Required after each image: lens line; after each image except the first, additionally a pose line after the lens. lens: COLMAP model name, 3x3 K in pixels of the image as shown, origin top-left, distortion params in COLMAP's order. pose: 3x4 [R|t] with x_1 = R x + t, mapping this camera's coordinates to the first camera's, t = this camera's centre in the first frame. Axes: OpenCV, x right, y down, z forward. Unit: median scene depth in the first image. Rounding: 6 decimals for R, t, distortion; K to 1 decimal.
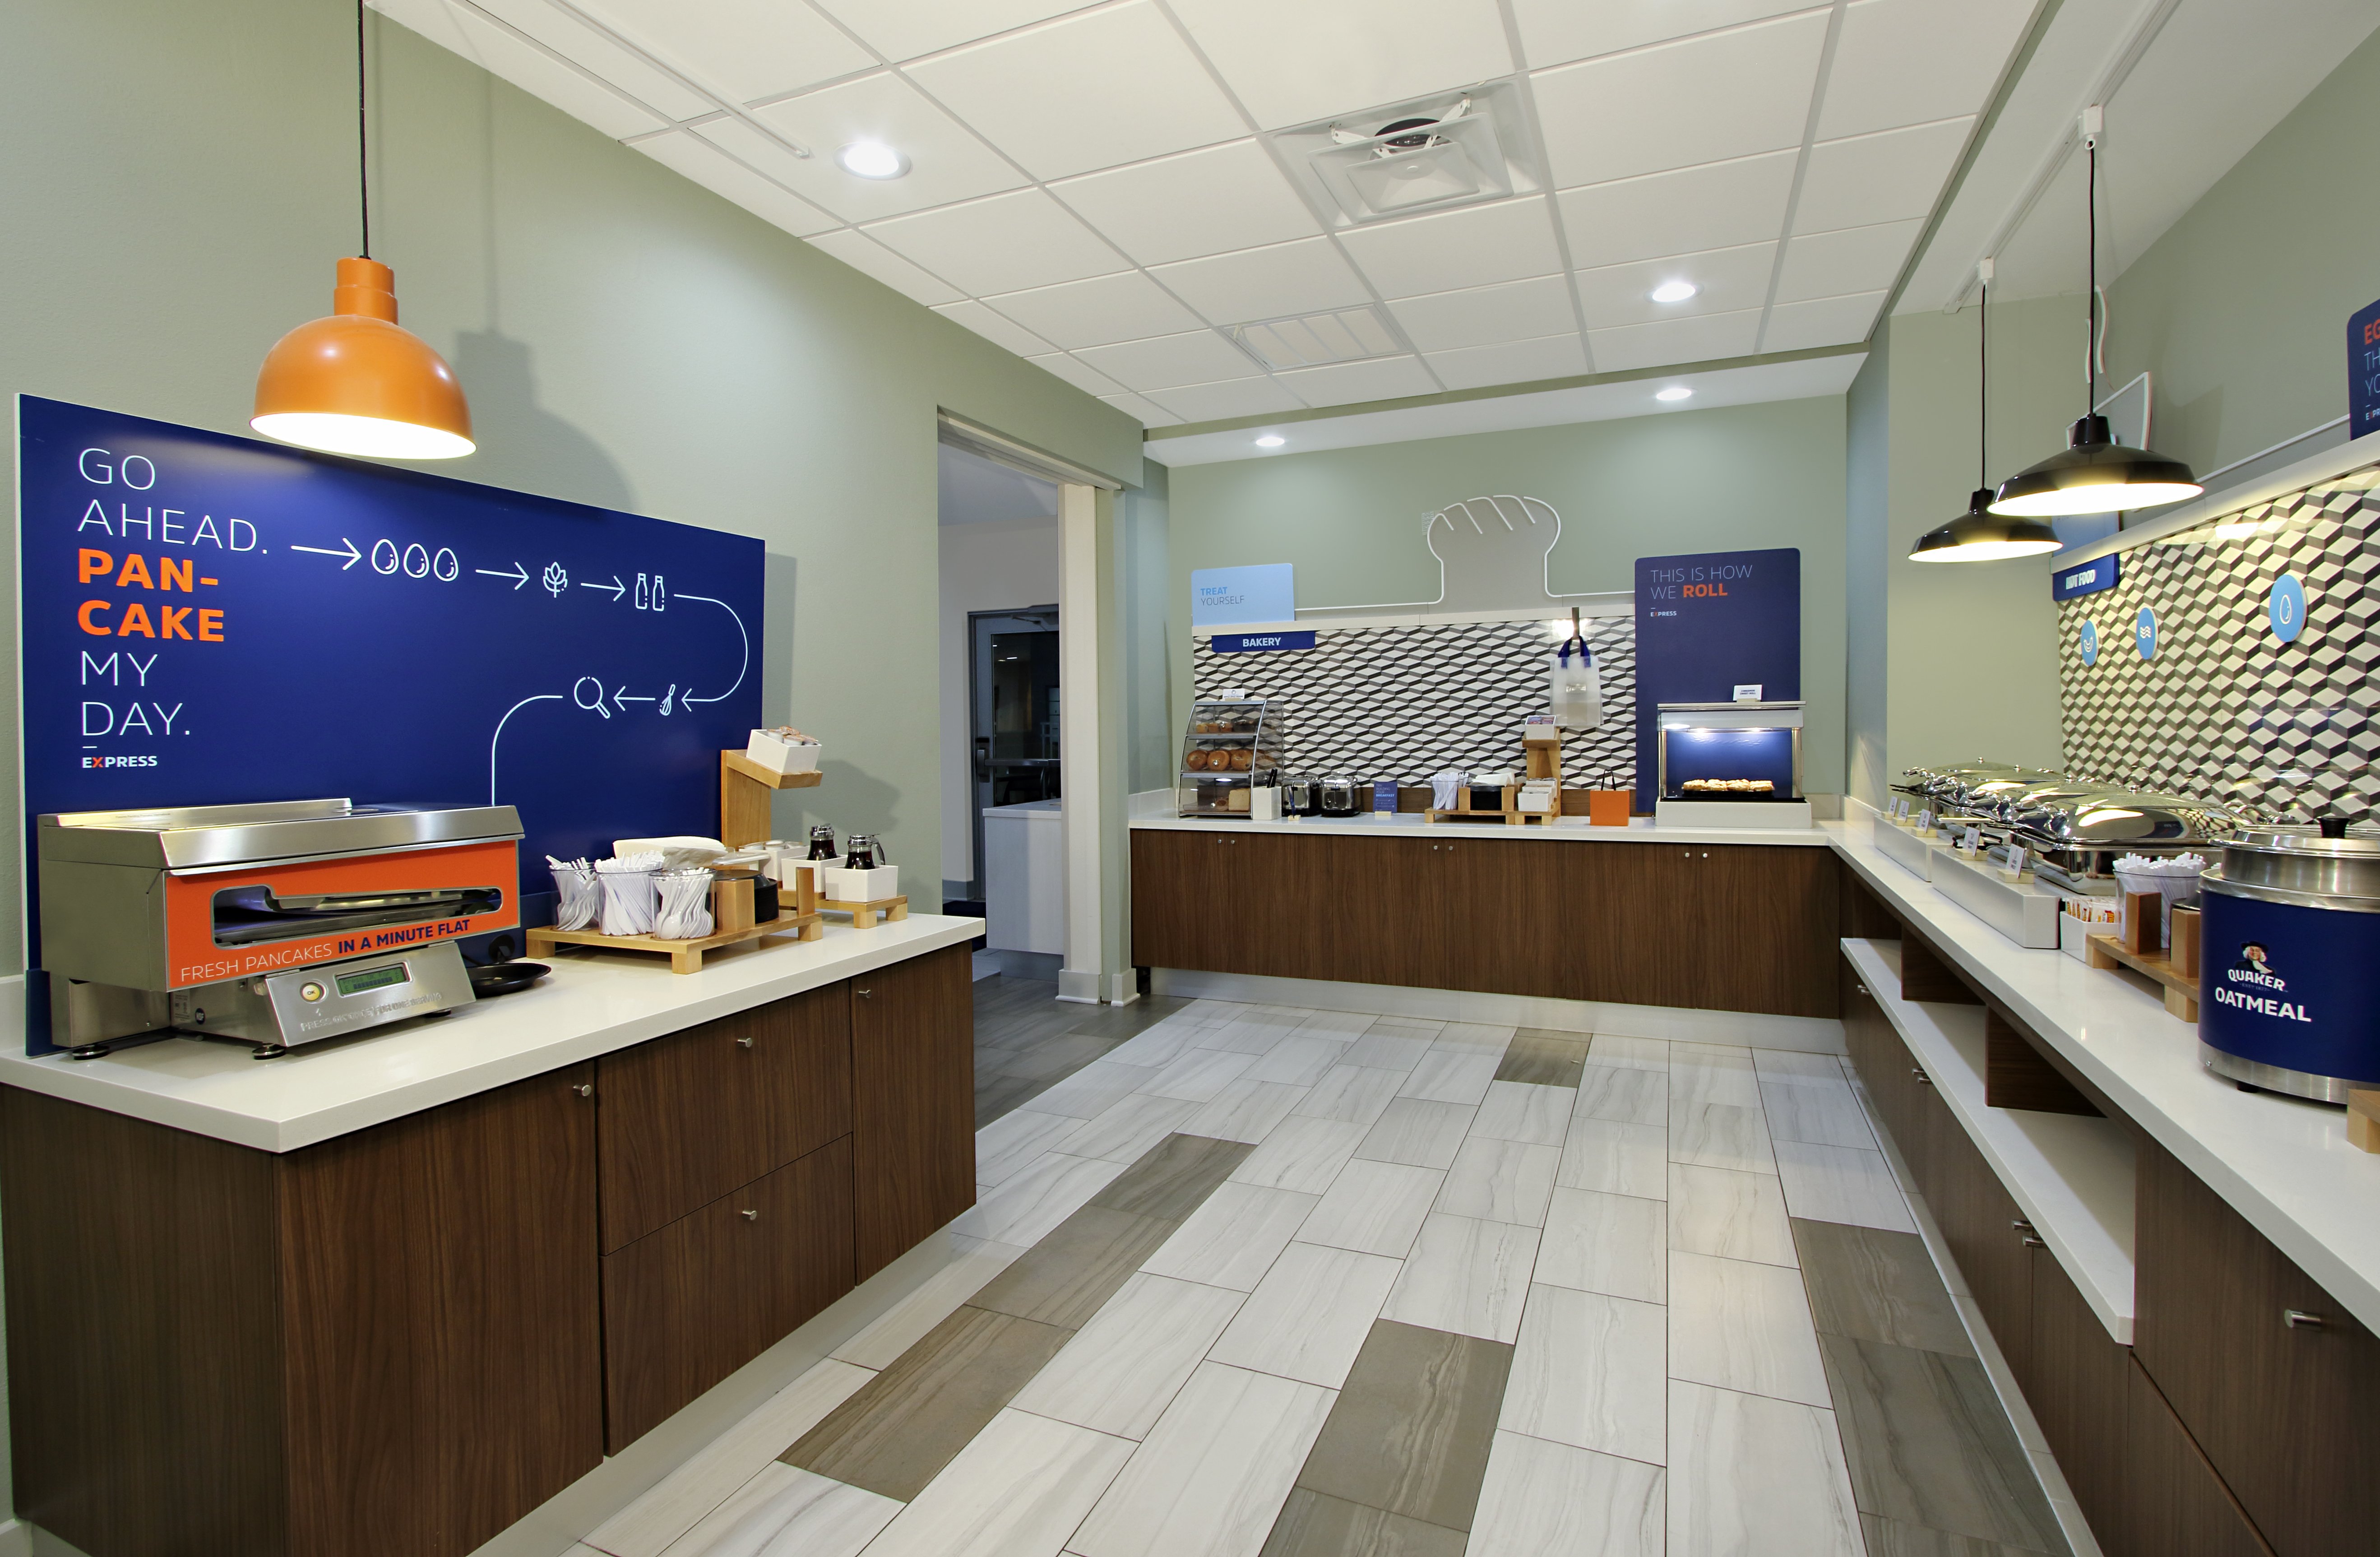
lens RADIAL K [[1114.9, 0, 1190.0], [0, 1114.9, 778.5], [0, 0, 1]] dist [-0.041171, 0.000812]
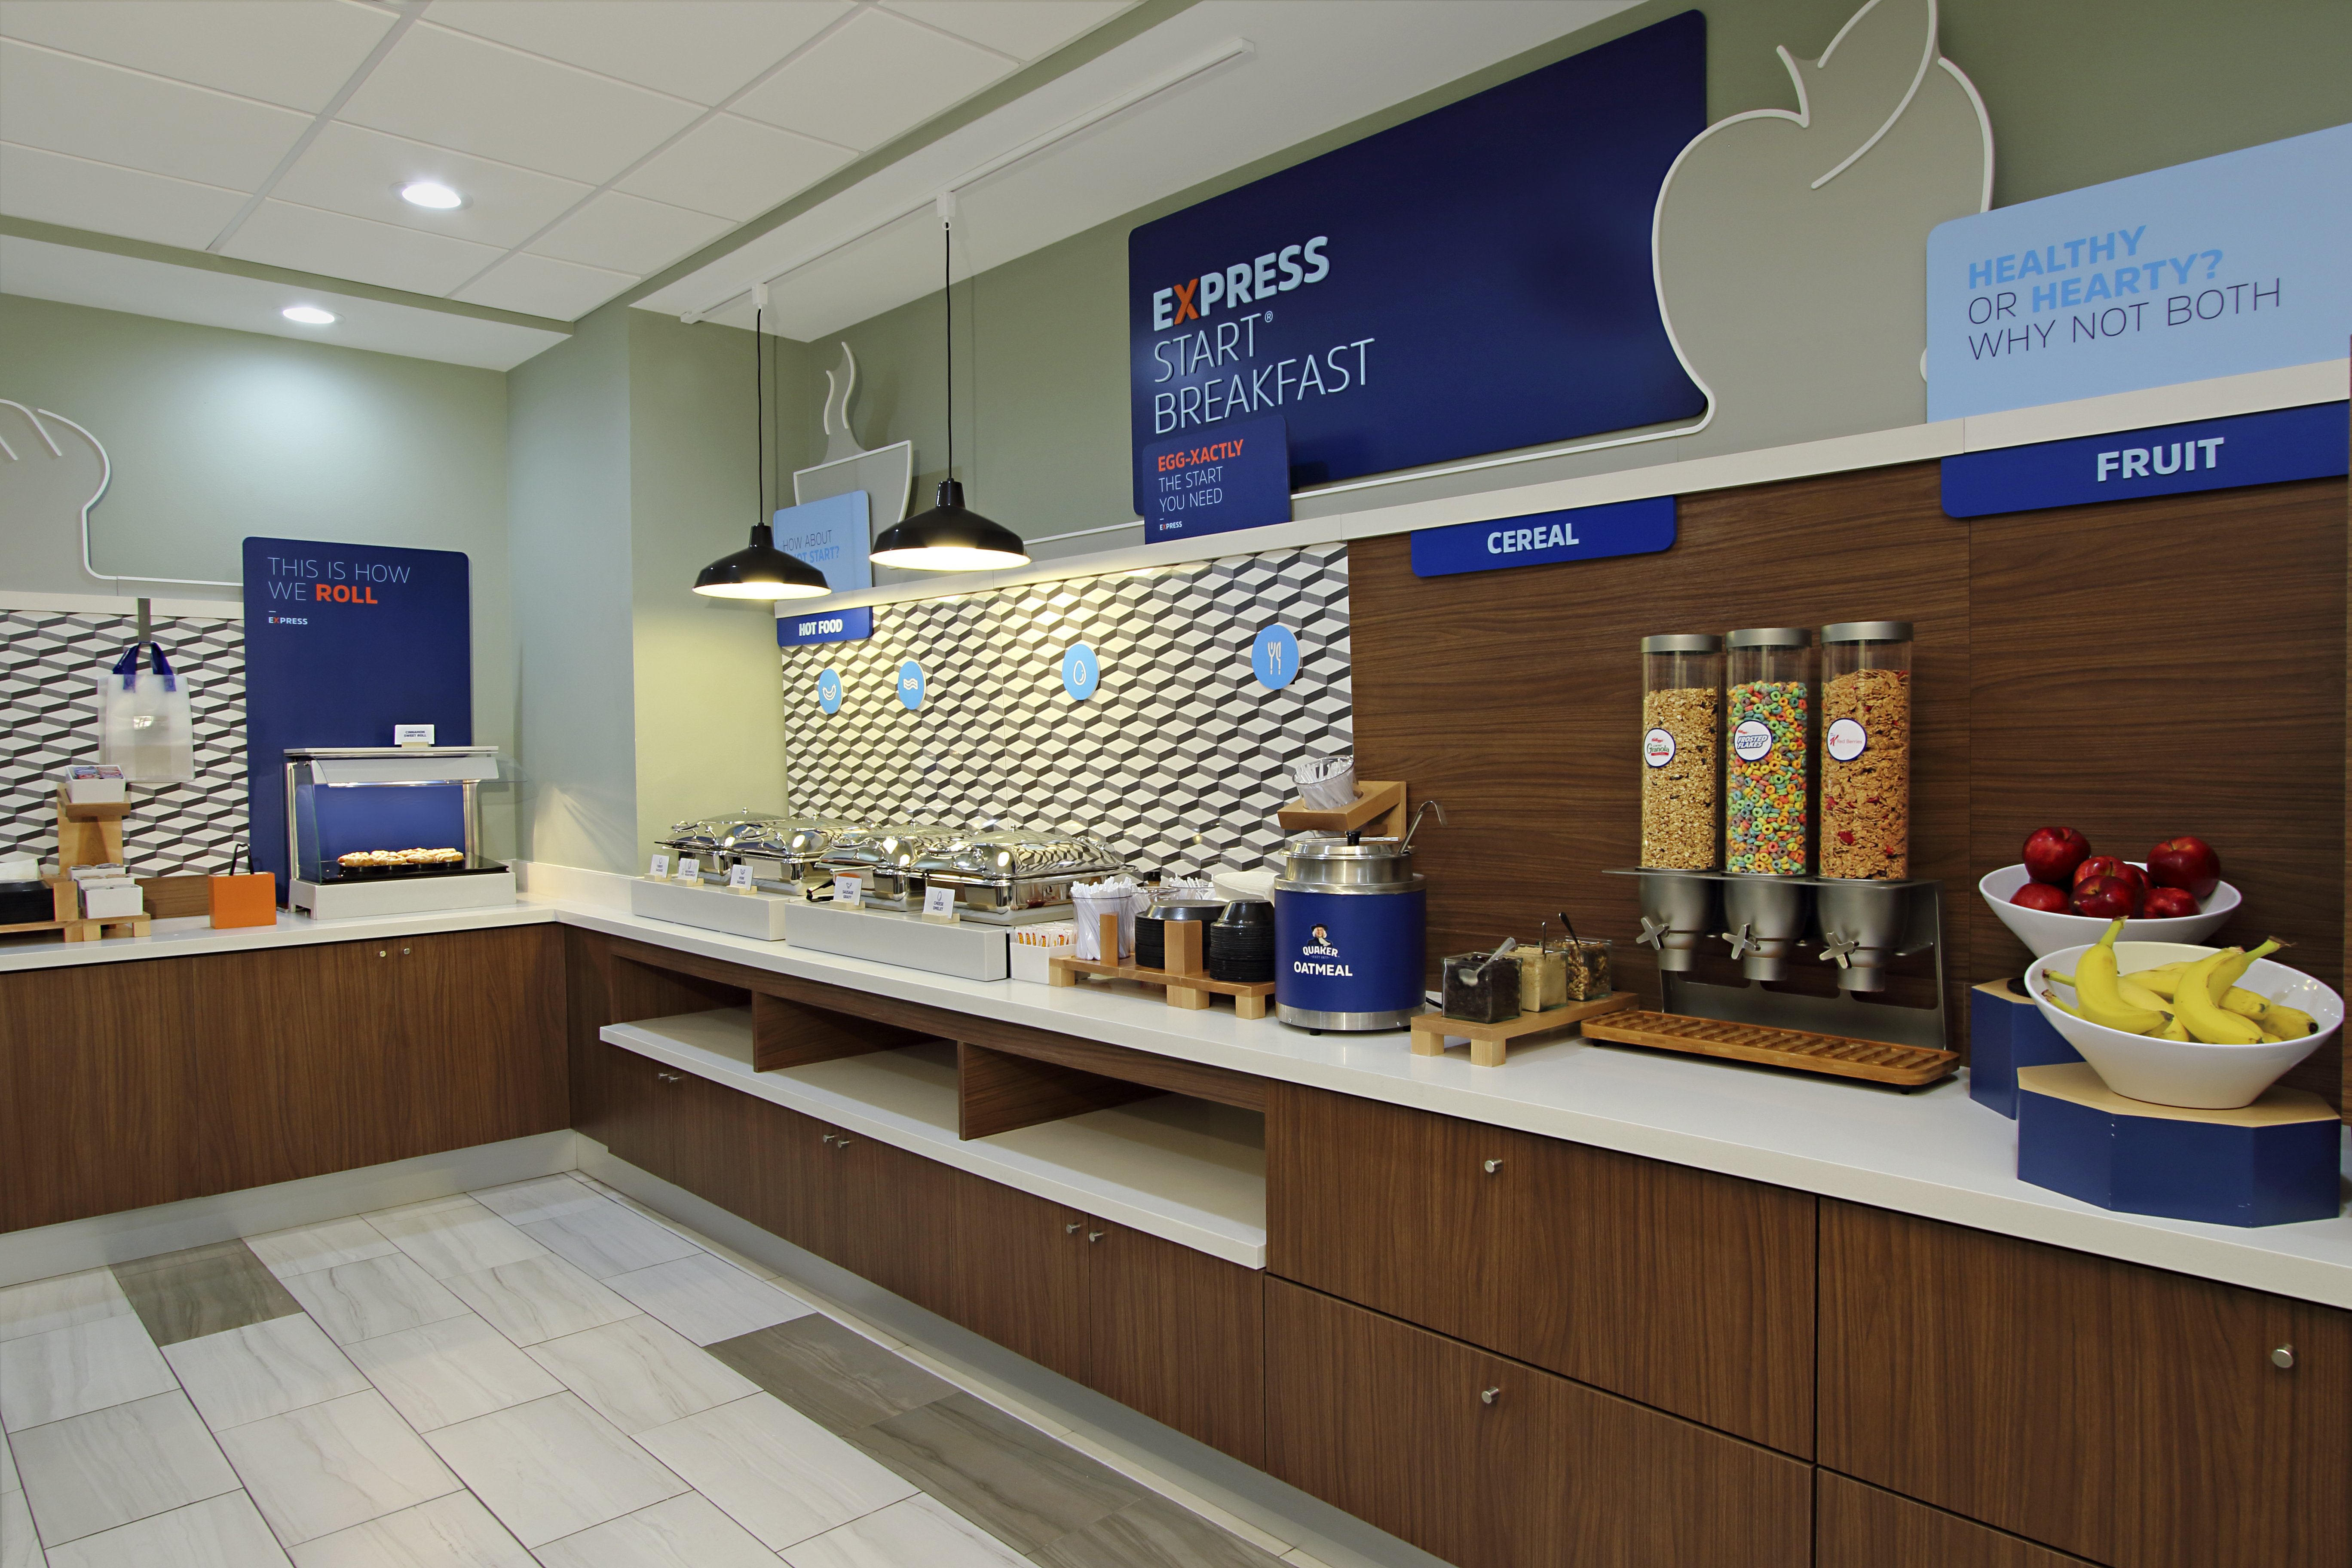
lens RADIAL K [[1461.7, 0, 1176.7], [0, 1461.7, 817.4], [0, 0, 1]] dist [-0.001643, -0.001479]
pose [[0.391997, -0.031532, 0.919426, -0.251252], [0.053877, 0.998484, 0.011273, -0.004118], [-0.918387, 0.045117, 0.393102, 0.140024]]
